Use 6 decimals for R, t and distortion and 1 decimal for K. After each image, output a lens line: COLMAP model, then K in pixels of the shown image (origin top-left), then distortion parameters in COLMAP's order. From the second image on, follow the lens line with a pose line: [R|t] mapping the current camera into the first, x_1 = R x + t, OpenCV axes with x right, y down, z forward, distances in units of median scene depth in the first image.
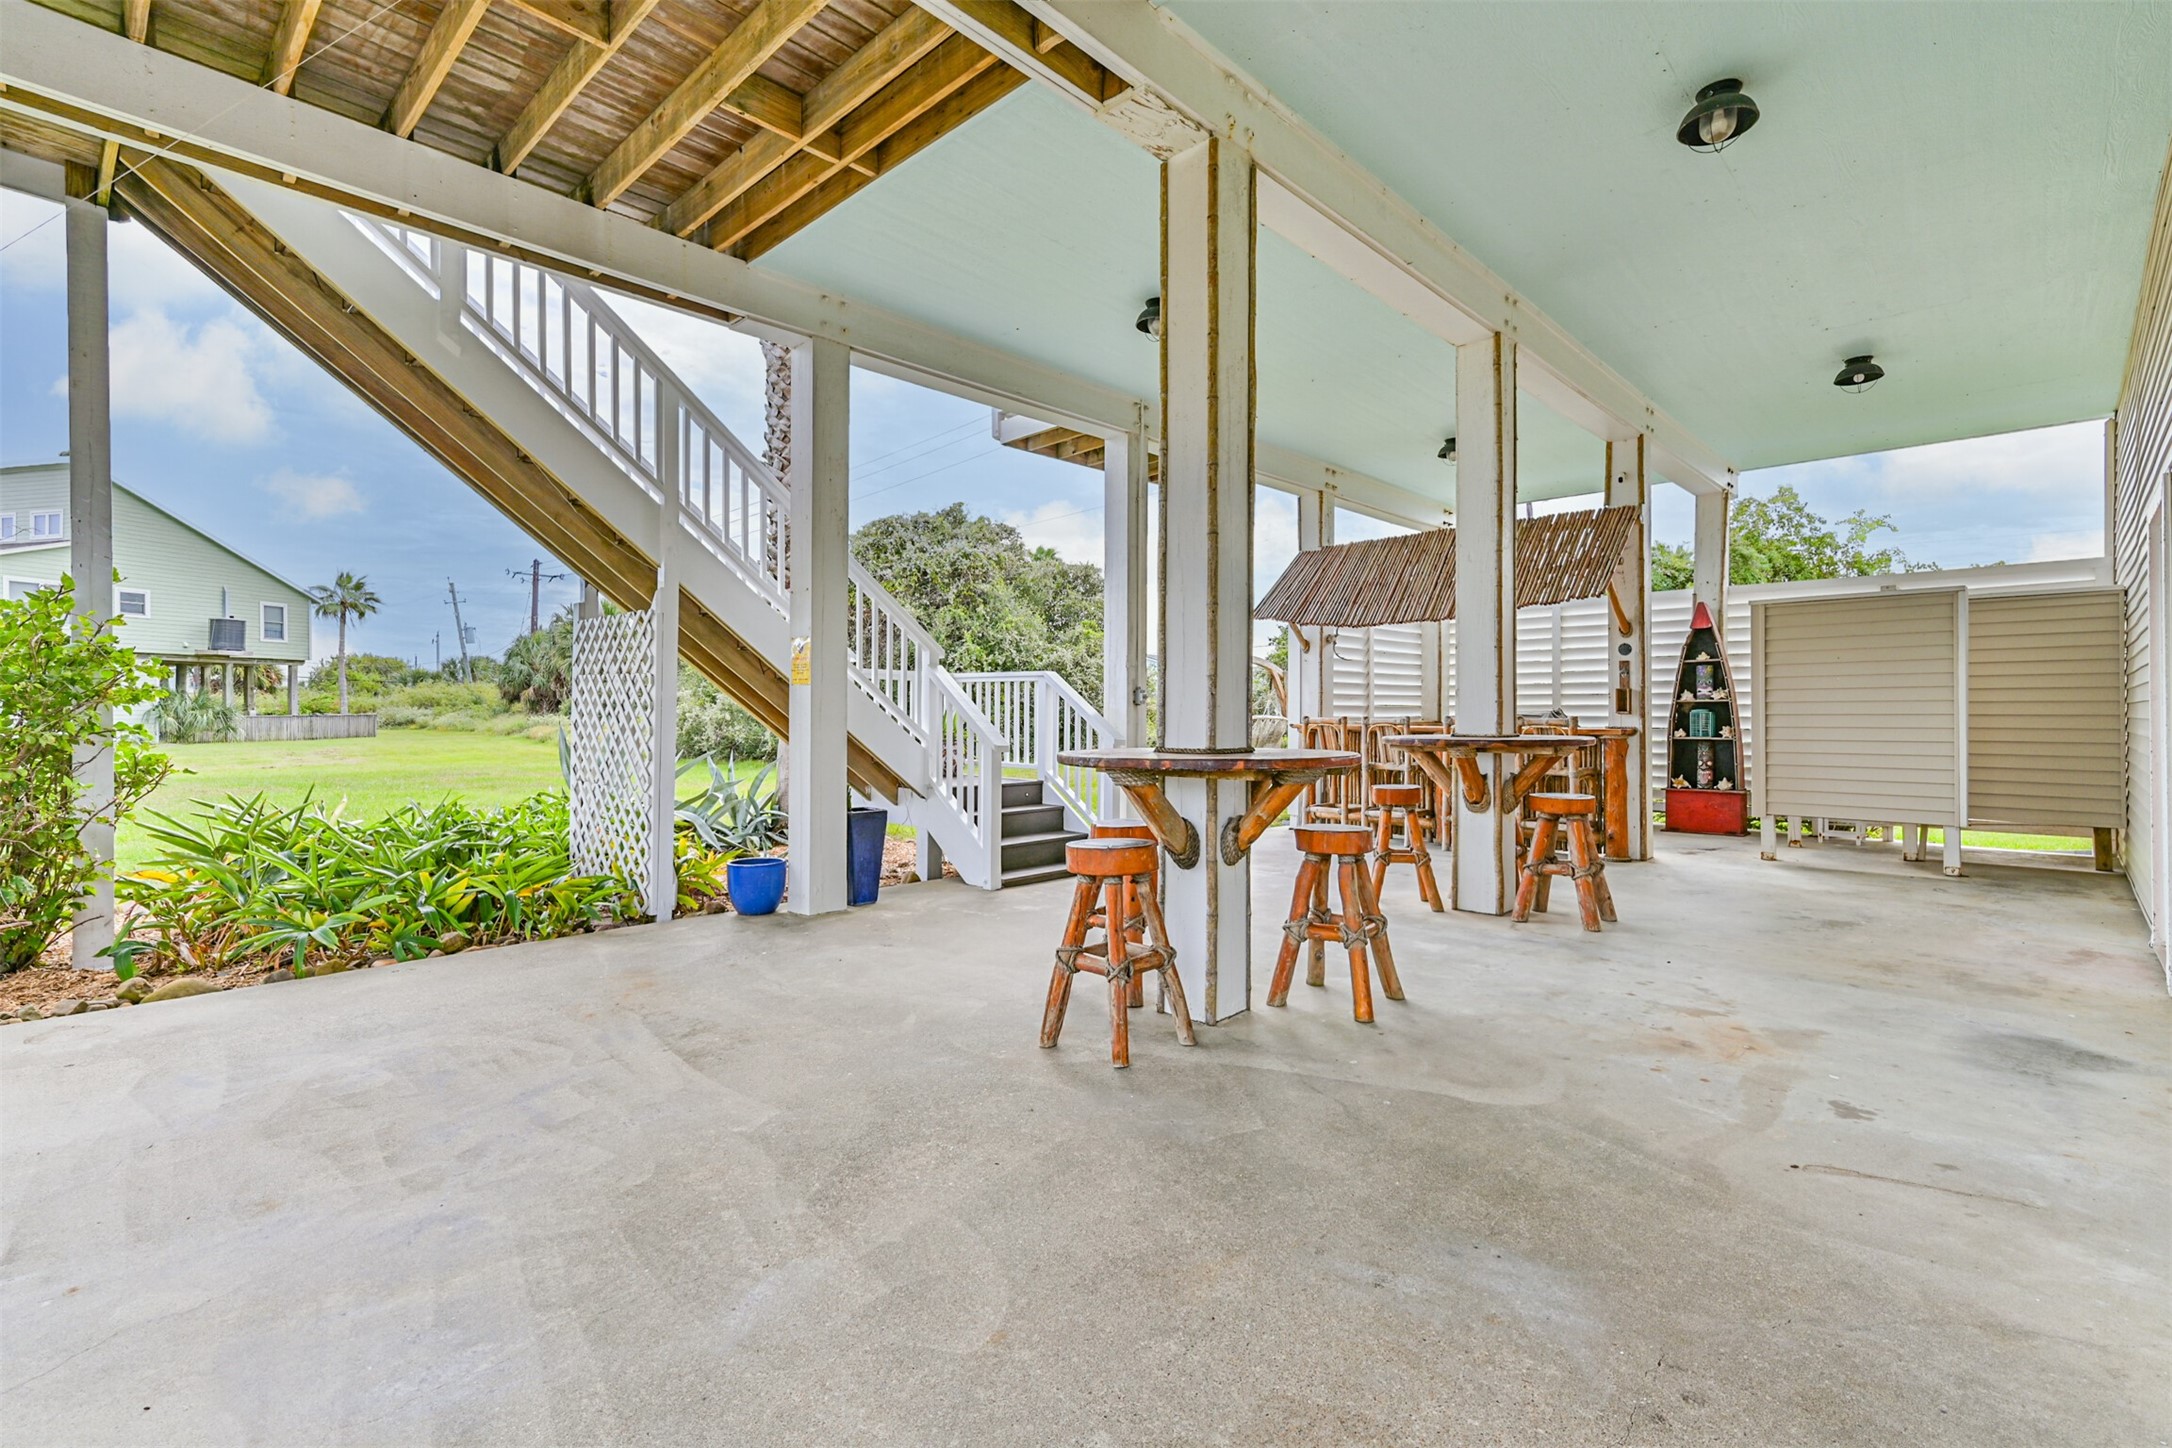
lens RADIAL K [[996.5, 0, 1085.1], [0, 996.5, 716.9], [0, 0, 1]] dist [-0.000385, -0.000205]
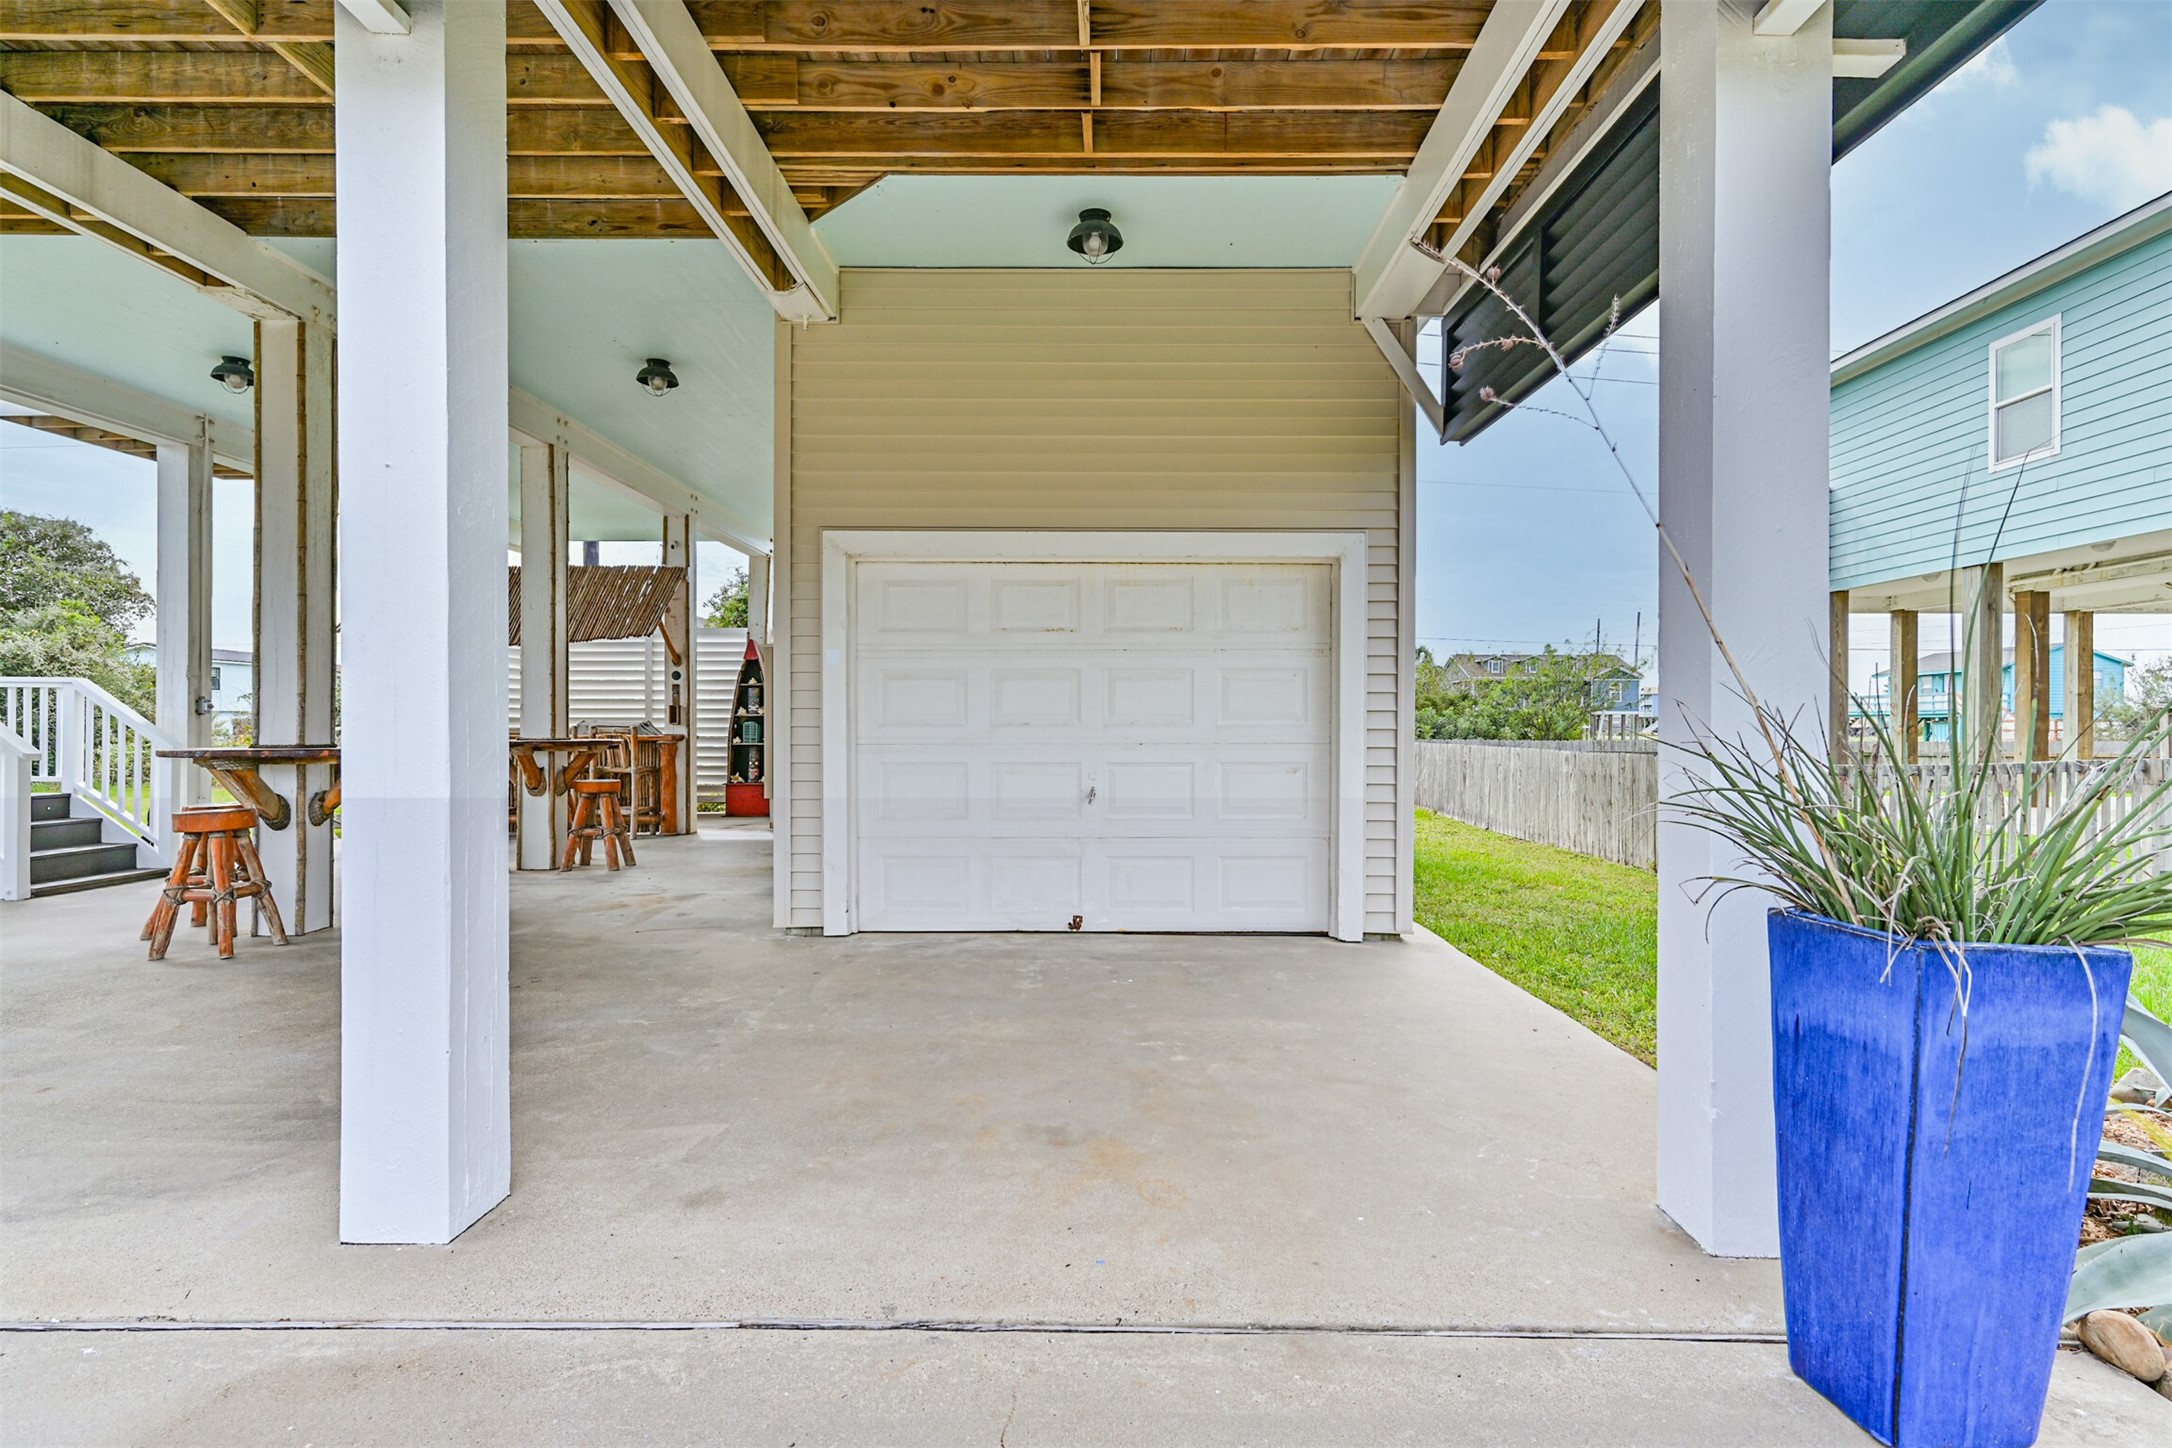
lens RADIAL K [[1106.2, 0, 1089.1], [0, 1106.2, 726.7], [0, 0, 1]] dist [0.011989, 0.000158]
pose [[0.725933, 0.001291, 0.687764, -0.098772], [0.001996, 0.999990, -0.003984, 0.009607], [-0.687762, 0.004265, 0.725924, -0.616663]]
